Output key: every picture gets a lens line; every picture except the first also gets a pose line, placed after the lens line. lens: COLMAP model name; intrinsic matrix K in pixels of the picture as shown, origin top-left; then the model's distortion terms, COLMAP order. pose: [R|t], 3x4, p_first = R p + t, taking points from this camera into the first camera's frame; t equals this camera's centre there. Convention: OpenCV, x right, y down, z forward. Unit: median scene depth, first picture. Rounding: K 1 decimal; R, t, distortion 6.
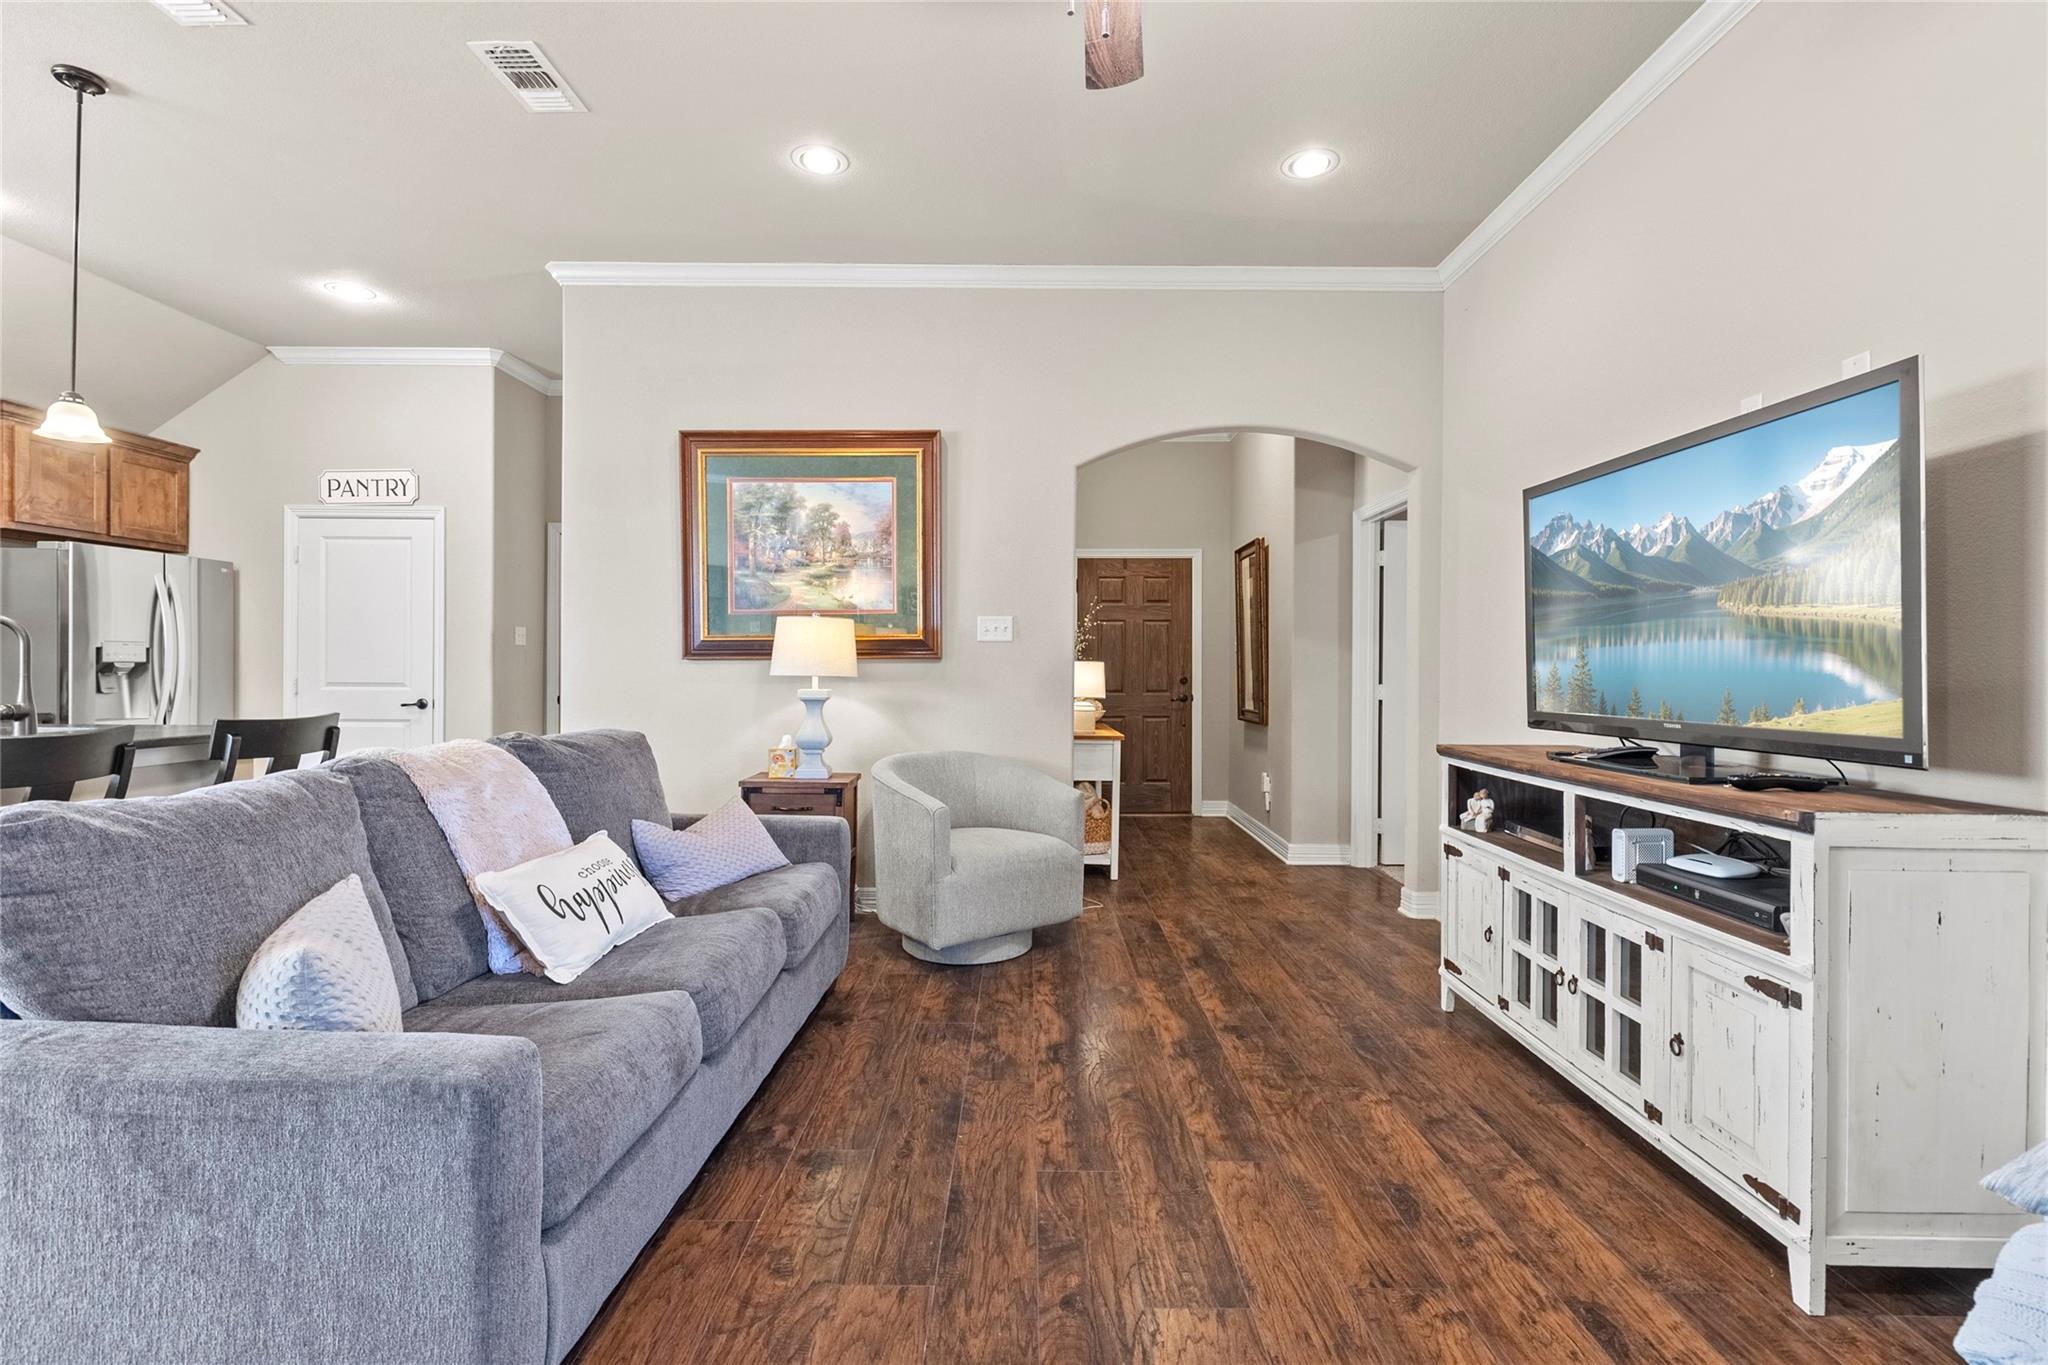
lens RADIAL K [[927.0, 0, 1033.9], [0, 927.0, 674.1], [0, 0, 1]] dist [0.004126, -0.000632]
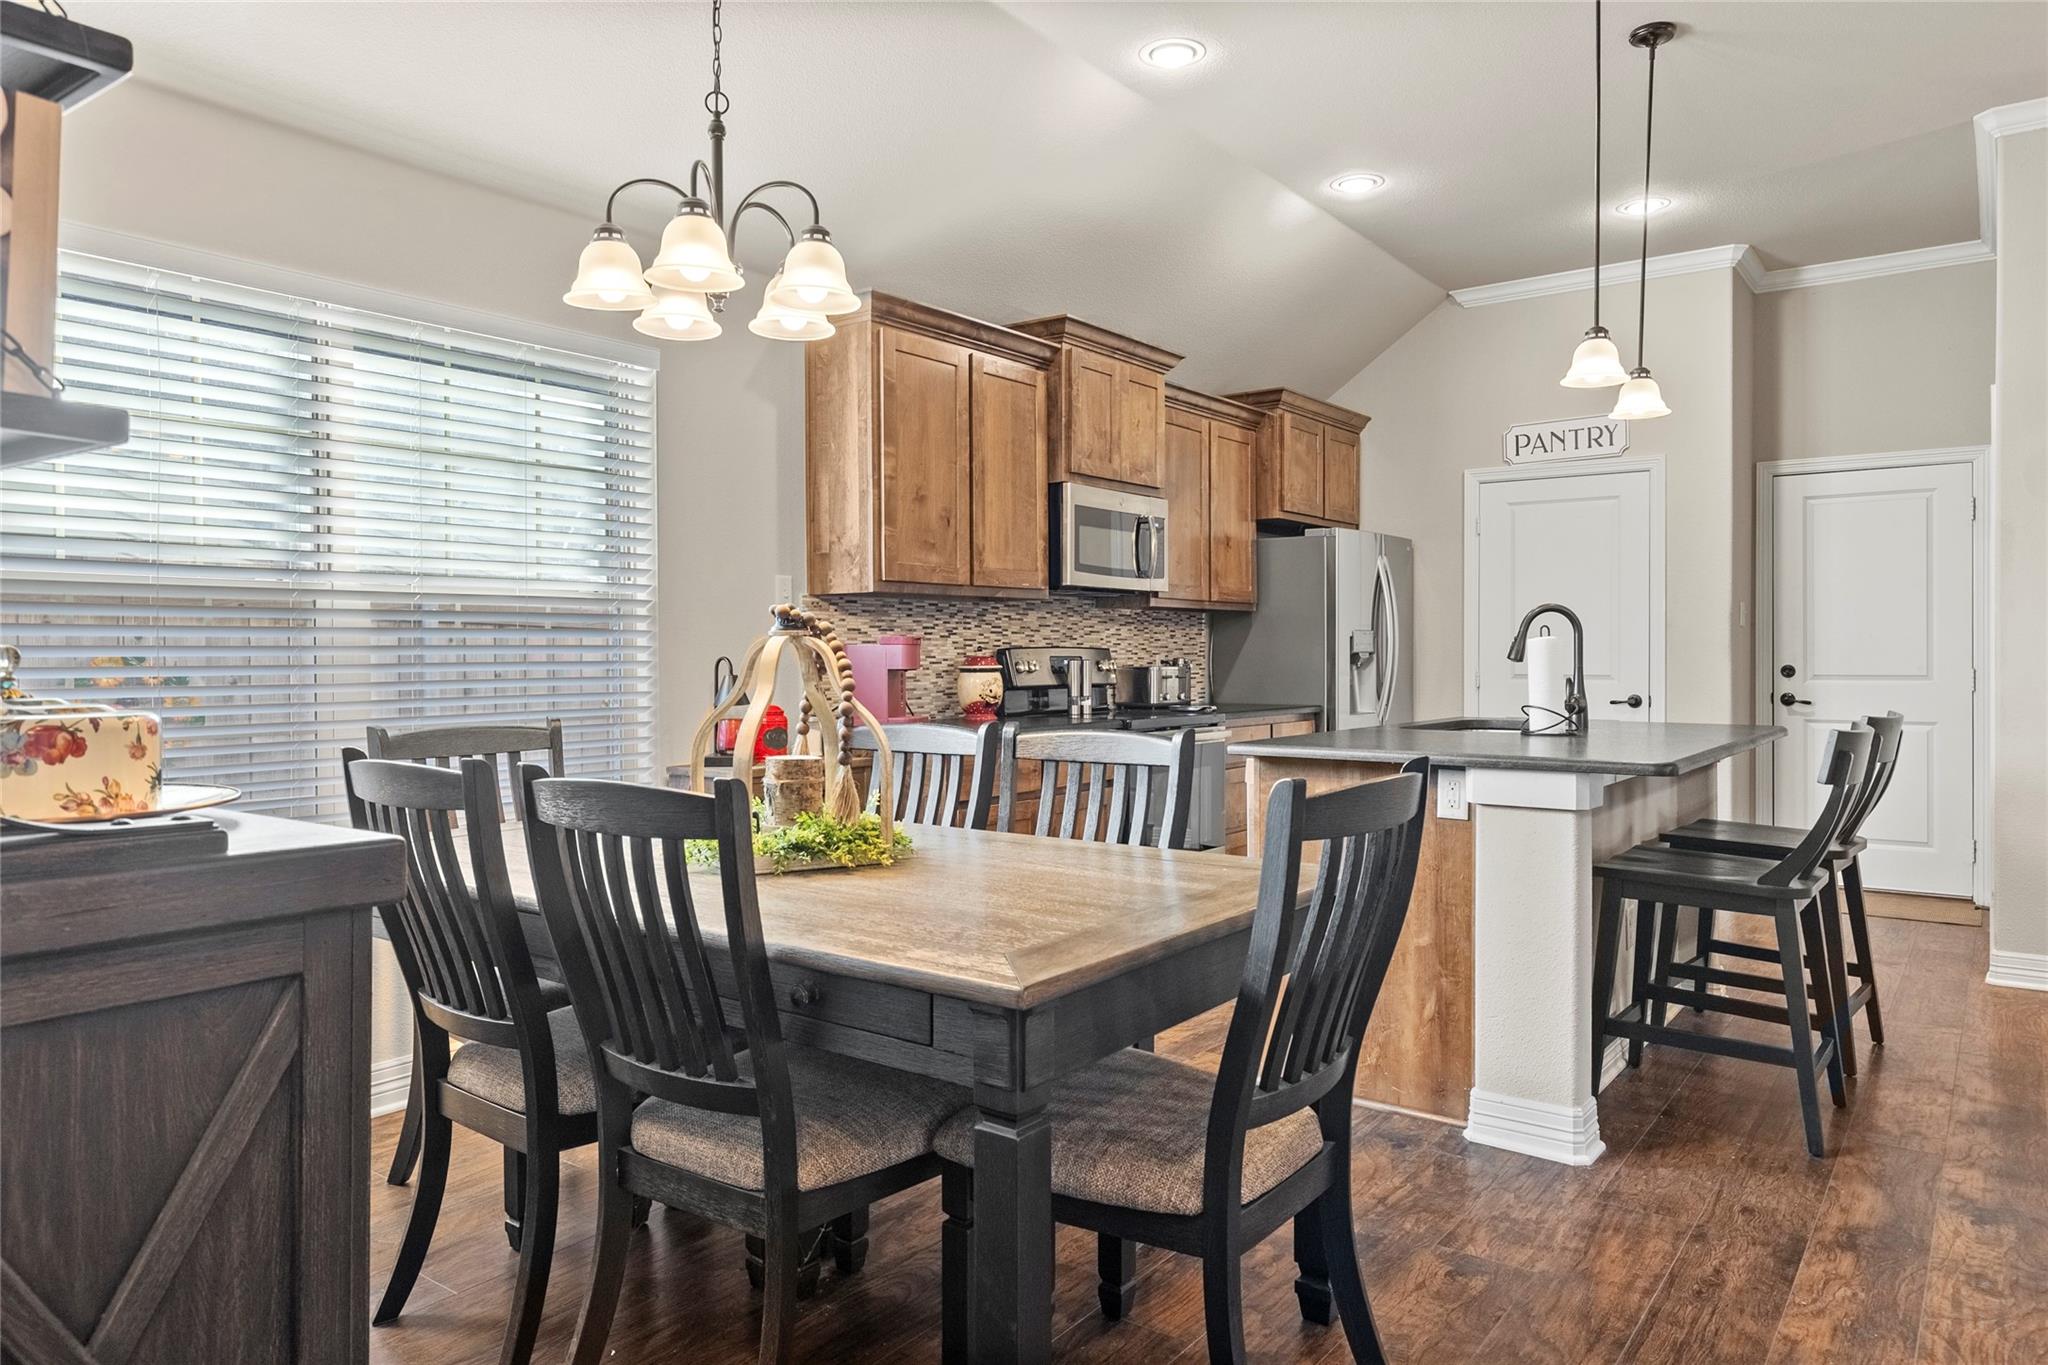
lens RADIAL K [[1337.8, 0, 1016.3], [0, 1337.8, 670.3], [0, 0, 1]] dist [0.005769, 0.000257]
pose [[0.799028, 0.000774, -0.601294, -0.663824], [0.003185, 0.999980, 0.005519, -0.005202], [0.601286, -0.006325, 0.799009, -0.435356]]
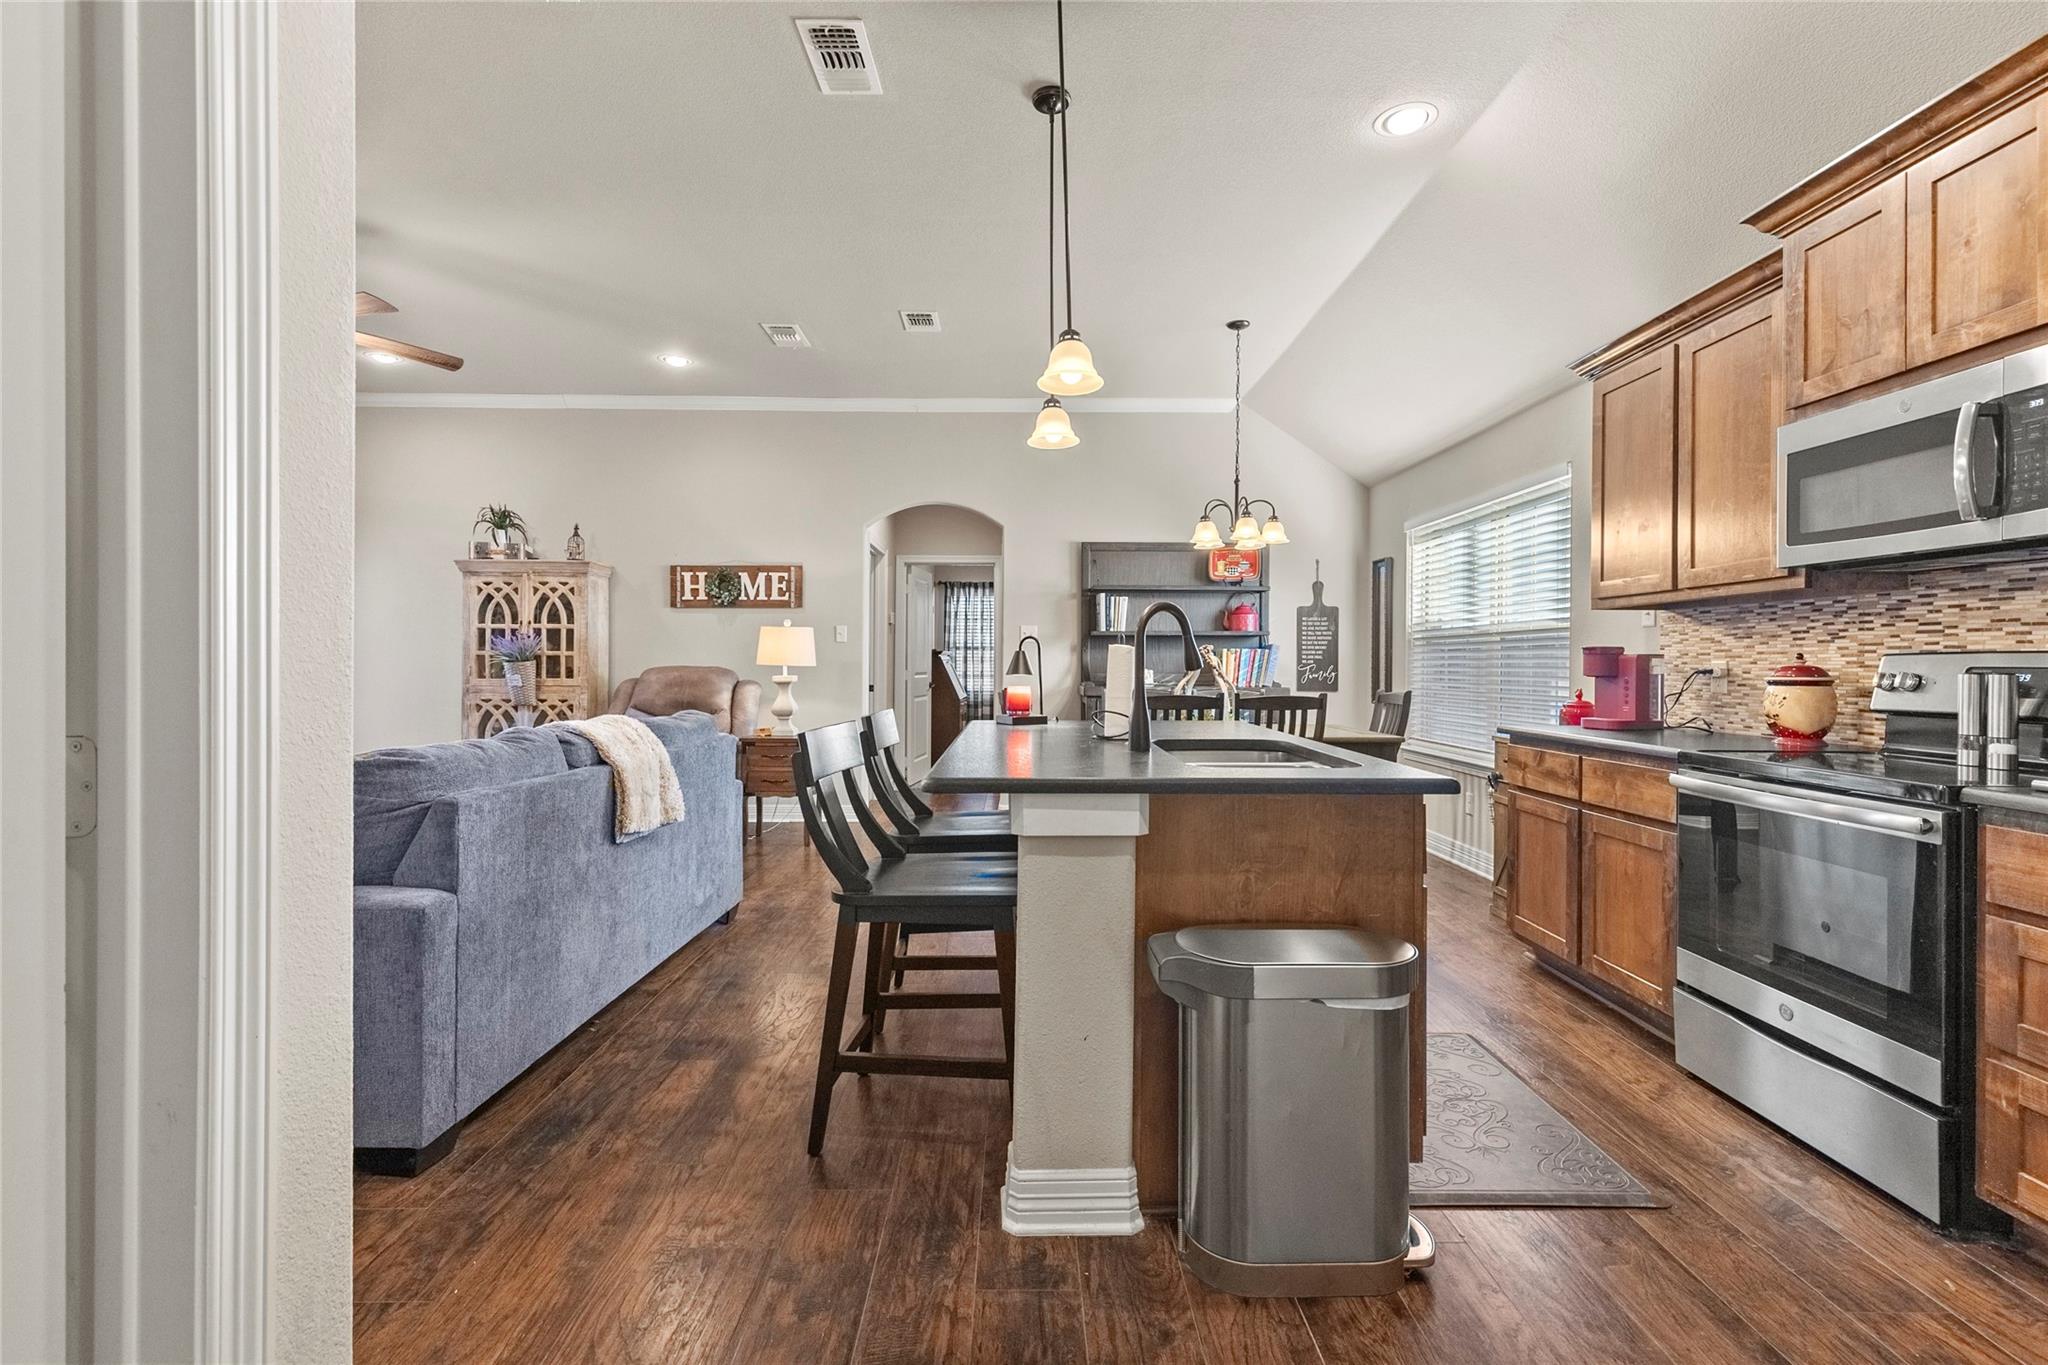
lens RADIAL K [[919.5, 0, 1022.6], [0, 919.5, 663.8], [0, 0, 1]] dist [0.003746, -0.000622]
pose [[-0.999949, -0.010024, -0.001517, -0.914168], [-0.010033, 0.999930, 0.006280, -0.013005], [0.001454, 0.006295, -0.999979, 1.673047]]
